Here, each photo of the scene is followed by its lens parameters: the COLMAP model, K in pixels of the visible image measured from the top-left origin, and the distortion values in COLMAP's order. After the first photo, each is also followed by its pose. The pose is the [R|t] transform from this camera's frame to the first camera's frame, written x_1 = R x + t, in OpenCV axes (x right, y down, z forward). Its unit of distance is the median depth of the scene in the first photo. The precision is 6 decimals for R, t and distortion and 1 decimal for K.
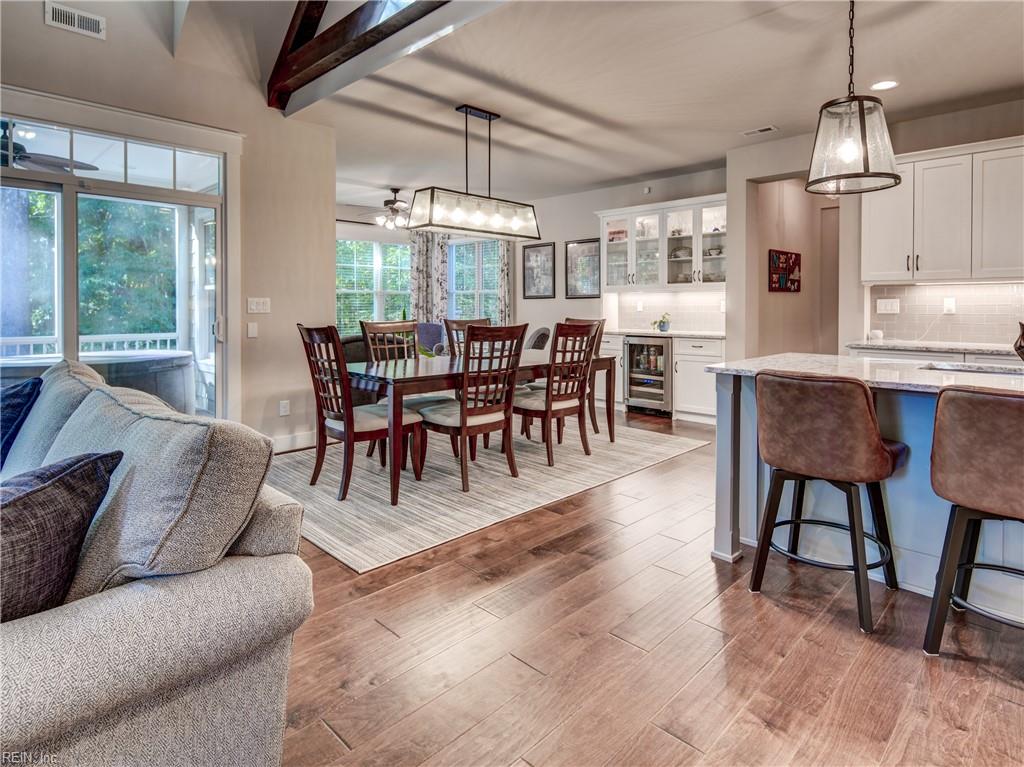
lens RADIAL K [[570.3, 0, 523.4], [0, 570.3, 339.6], [0, 0, 1]] dist [0.006253, -0.006525]
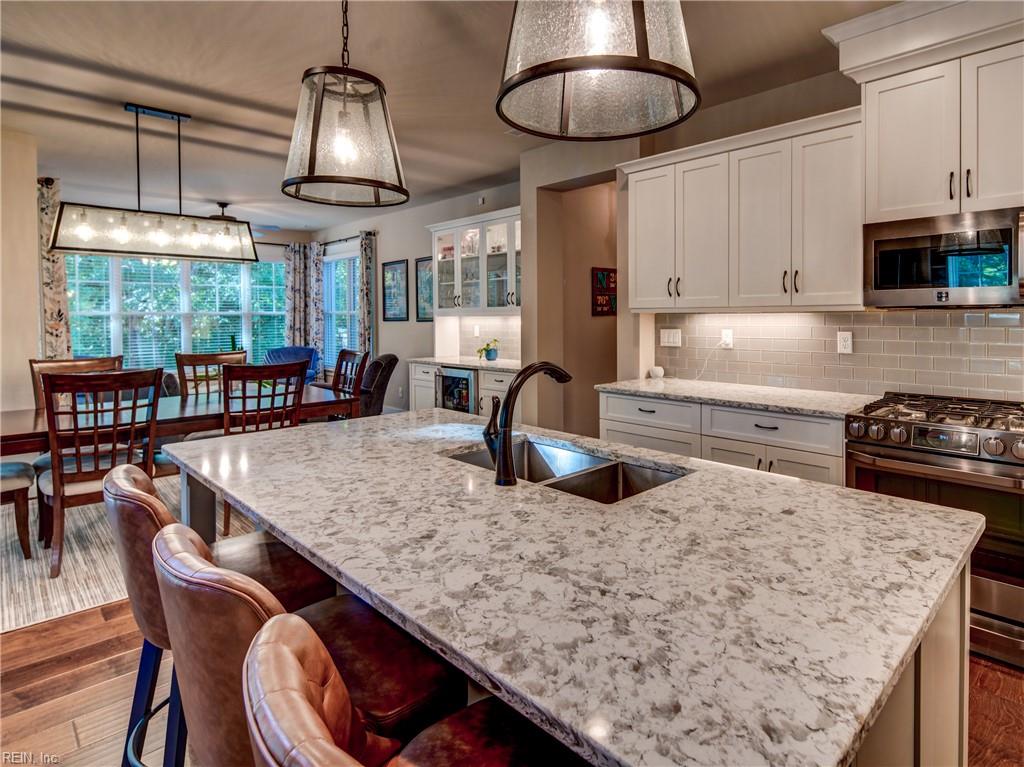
lens RADIAL K [[570.3, 0, 529.5], [0, 570.3, 351.4], [0, 0, 1]] dist [0.006253, -0.006525]
pose [[0.999324, -0.004664, -0.036453, 0.352752], [0.004765, 0.999985, 0.002700, -0.031955], [0.036440, -0.002872, 0.999332, 0.124831]]
